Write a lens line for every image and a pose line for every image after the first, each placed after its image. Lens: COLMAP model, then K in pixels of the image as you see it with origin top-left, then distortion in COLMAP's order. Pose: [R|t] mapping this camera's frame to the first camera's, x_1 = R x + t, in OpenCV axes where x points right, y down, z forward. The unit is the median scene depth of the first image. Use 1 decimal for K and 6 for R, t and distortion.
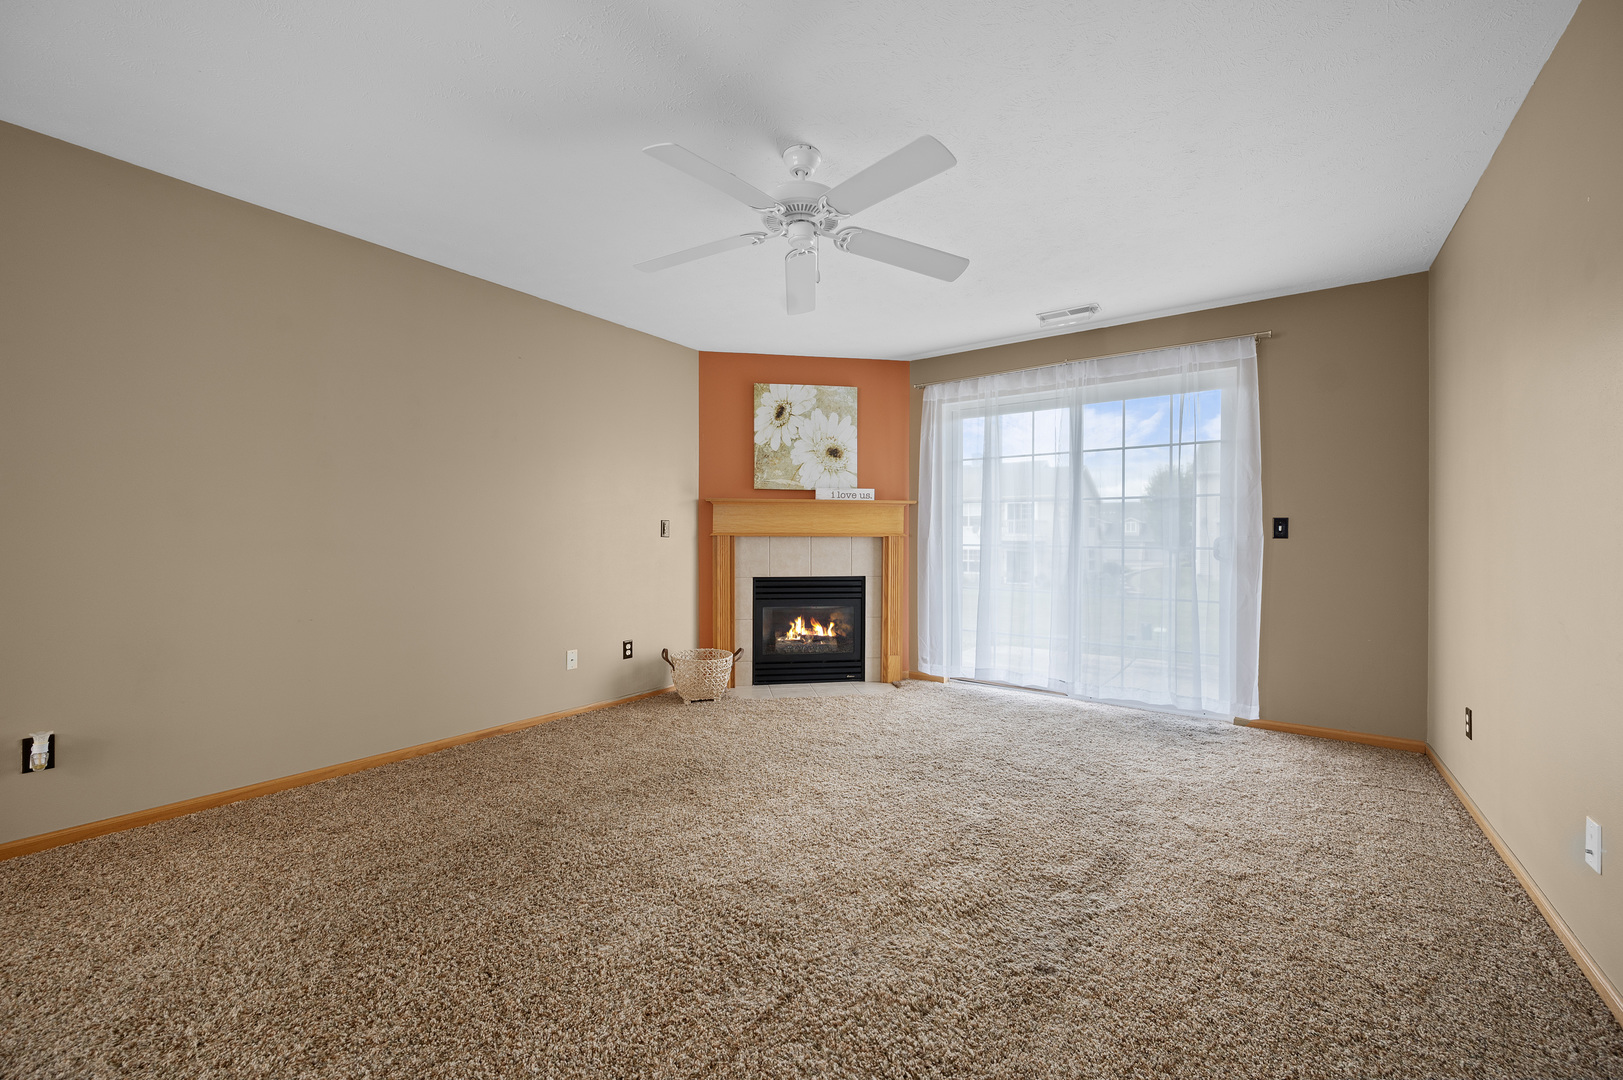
lens RADIAL K [[654.4, 0, 815.2], [0, 654.4, 538.8], [0, 0, 1]] dist [-0.000567, -0.000733]
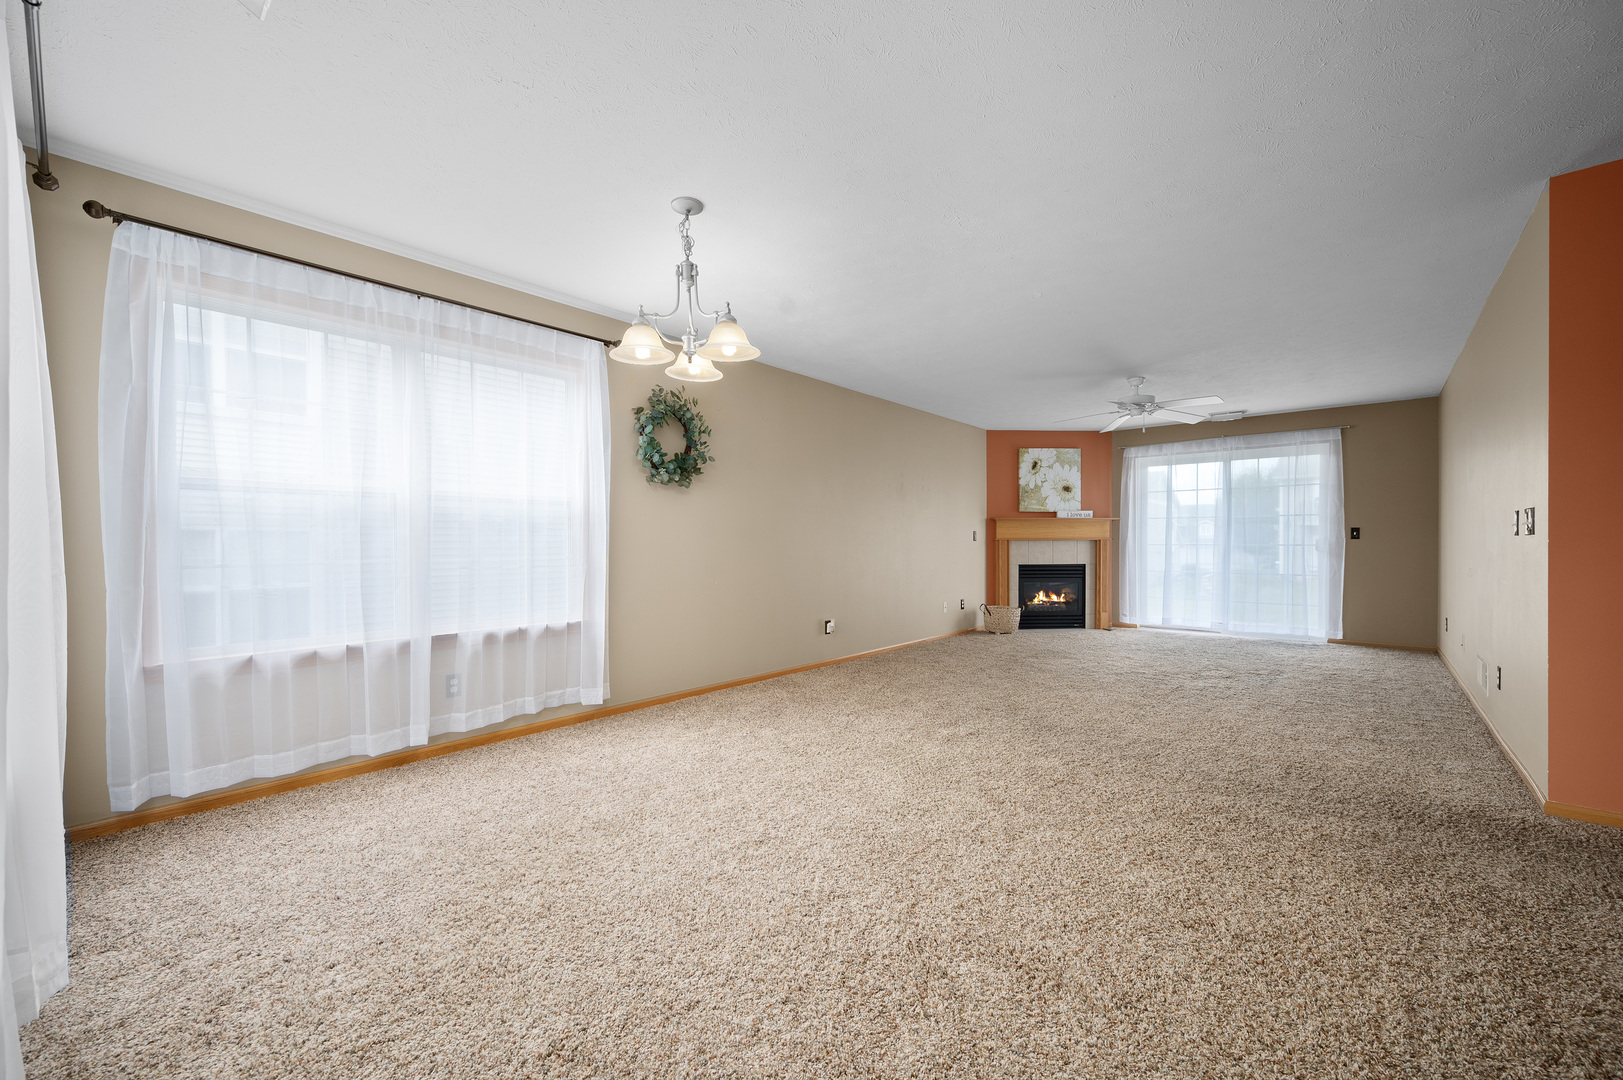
lens RADIAL K [[654.4, 0, 810.1], [0, 654.4, 549.9], [0, 0, 1]] dist [-0.000567, -0.000733]
pose [[0.995768, -0.005425, -0.091738, -0.469569], [0.006080, 0.999958, 0.006863, 0.006152], [0.091697, -0.007392, 0.995759, -0.705975]]
